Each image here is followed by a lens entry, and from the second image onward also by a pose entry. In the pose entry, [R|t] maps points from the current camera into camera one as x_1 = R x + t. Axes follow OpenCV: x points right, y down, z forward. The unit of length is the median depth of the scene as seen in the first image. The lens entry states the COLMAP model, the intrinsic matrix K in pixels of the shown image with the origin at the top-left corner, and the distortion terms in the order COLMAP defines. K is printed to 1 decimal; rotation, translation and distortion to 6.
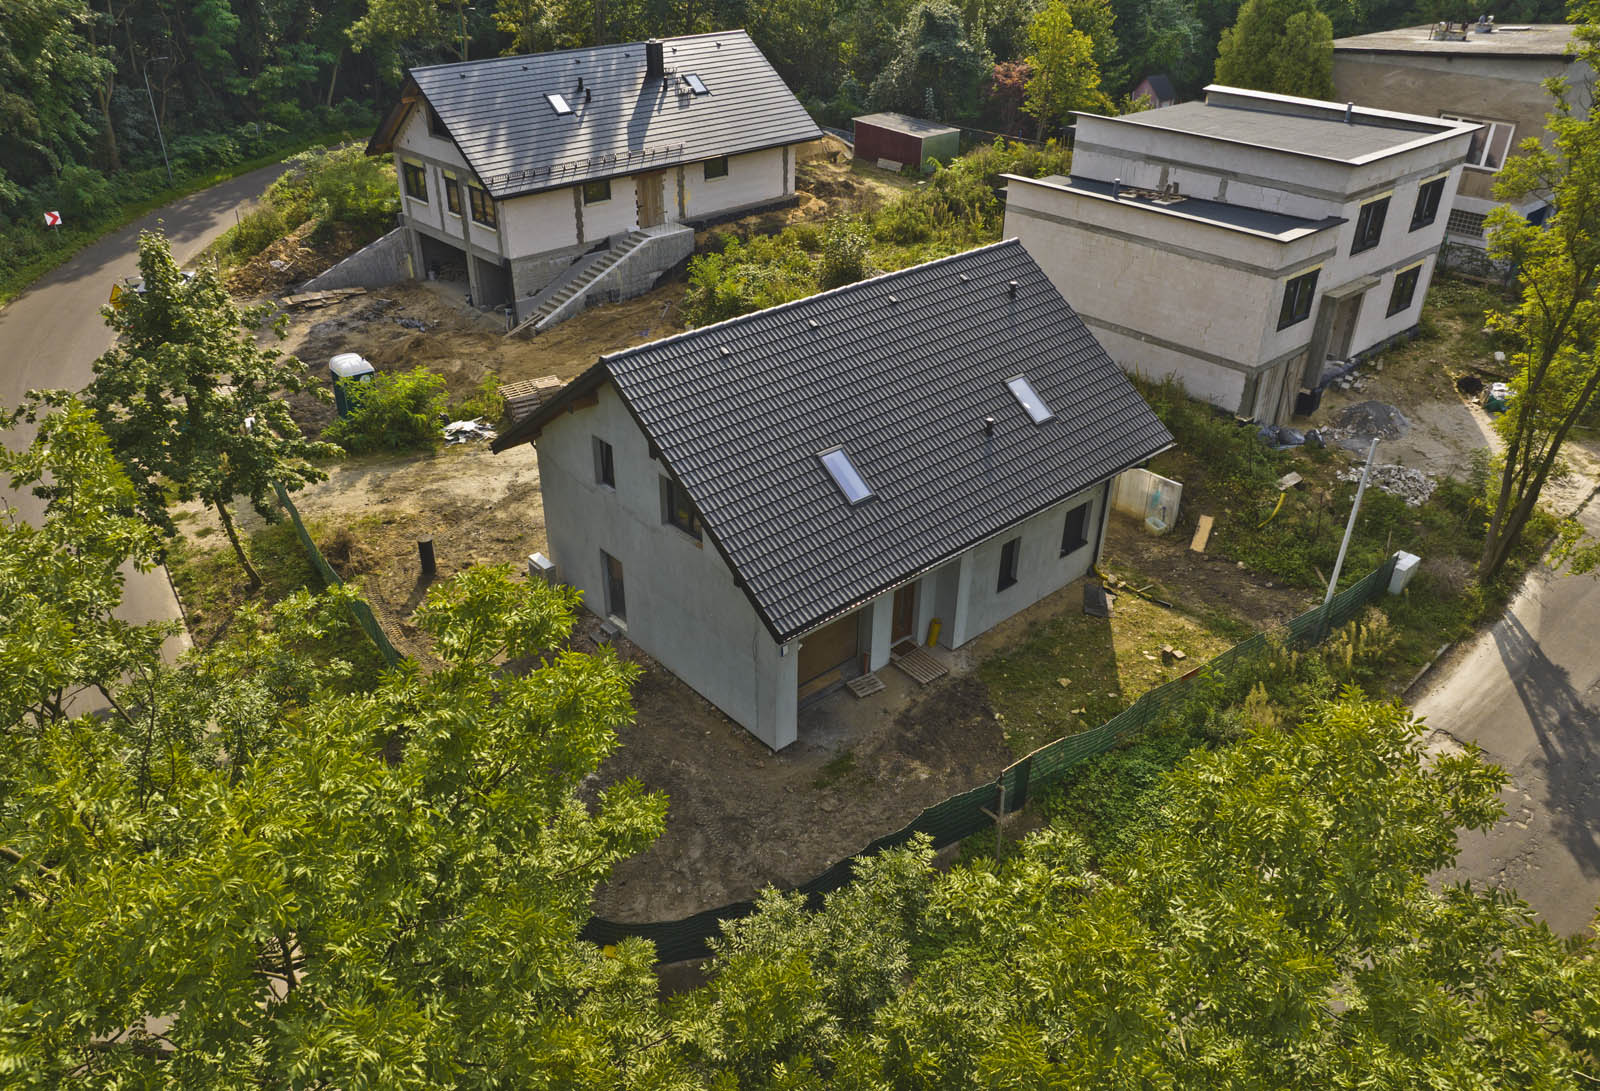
lens RADIAL K [[1150.8, 0, 773.2], [0, 1150.8, 572.9], [0, 0, 1]] dist [-0.039126, 0.001050]
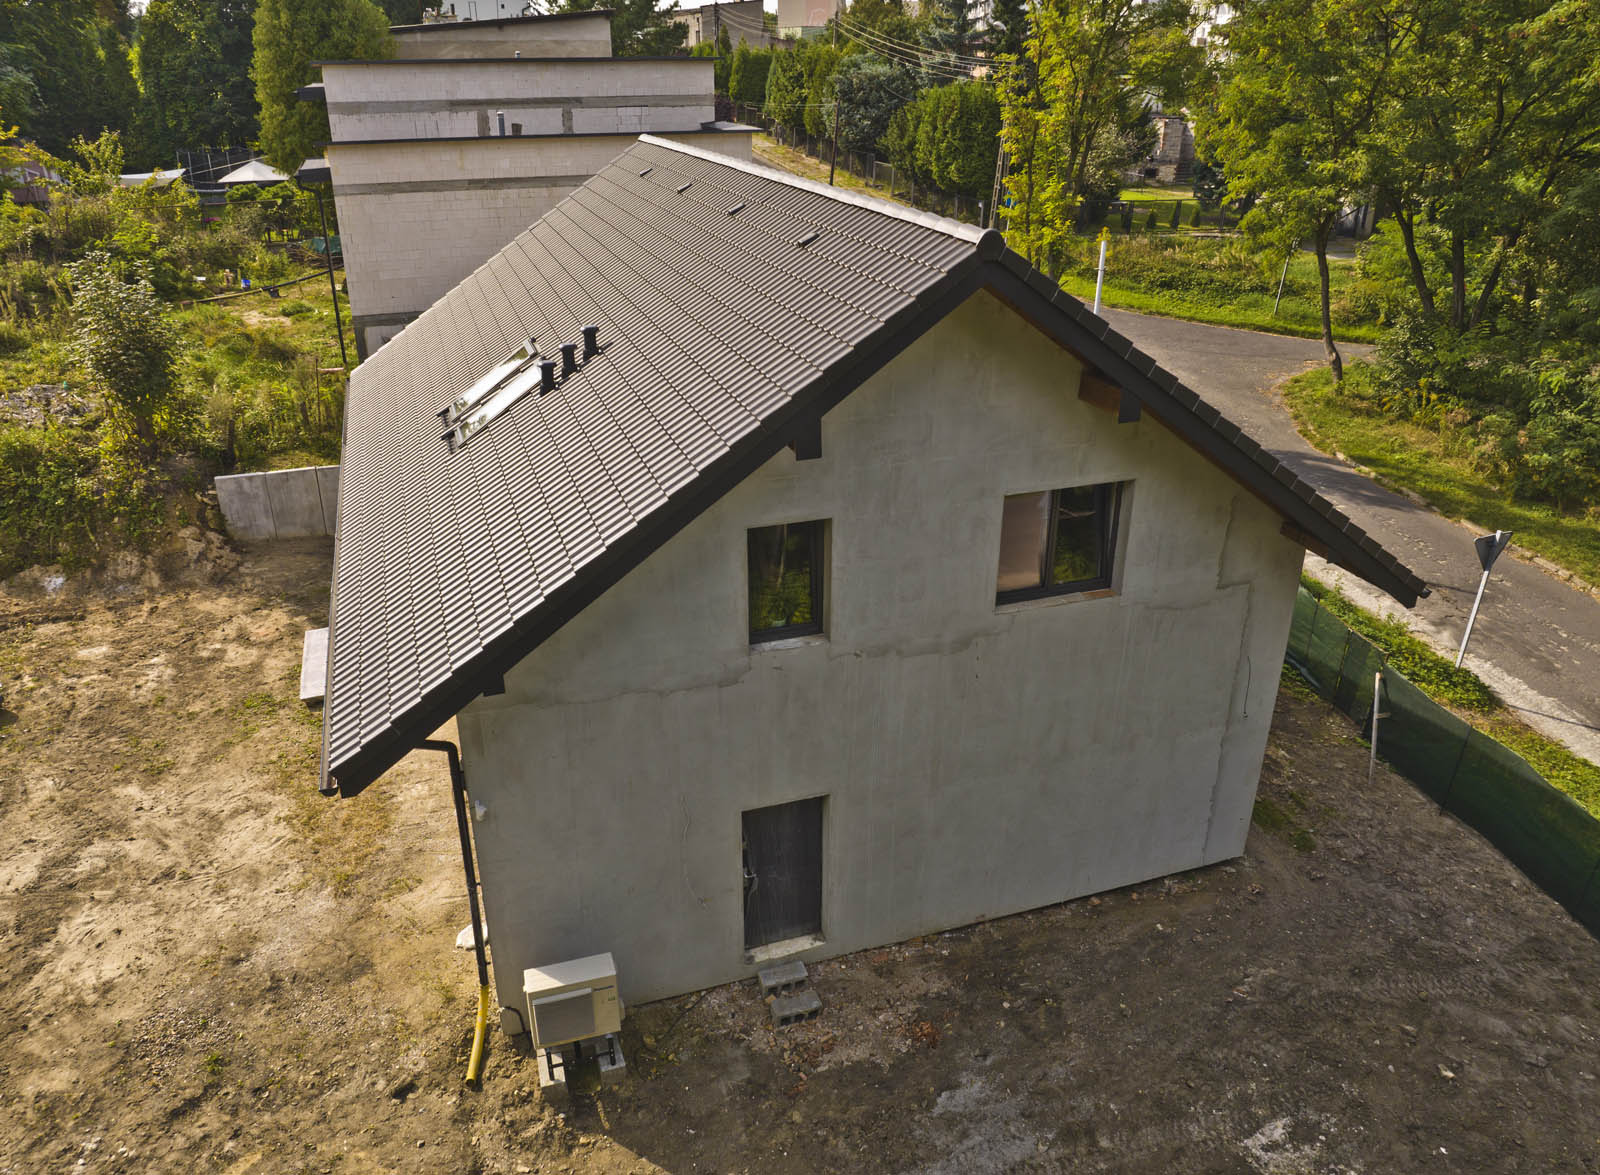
lens RADIAL K [[1139.3, 0, 781.5], [0, 1139.3, 564.2], [0, 0, 1]] dist [-0.039812, 0.003627]
pose [[0.385660, -0.378113, 0.841604, -0.417955], [0.488629, 0.857448, 0.161321, -0.144199], [-0.782629, 0.349017, 0.515440, 0.683862]]
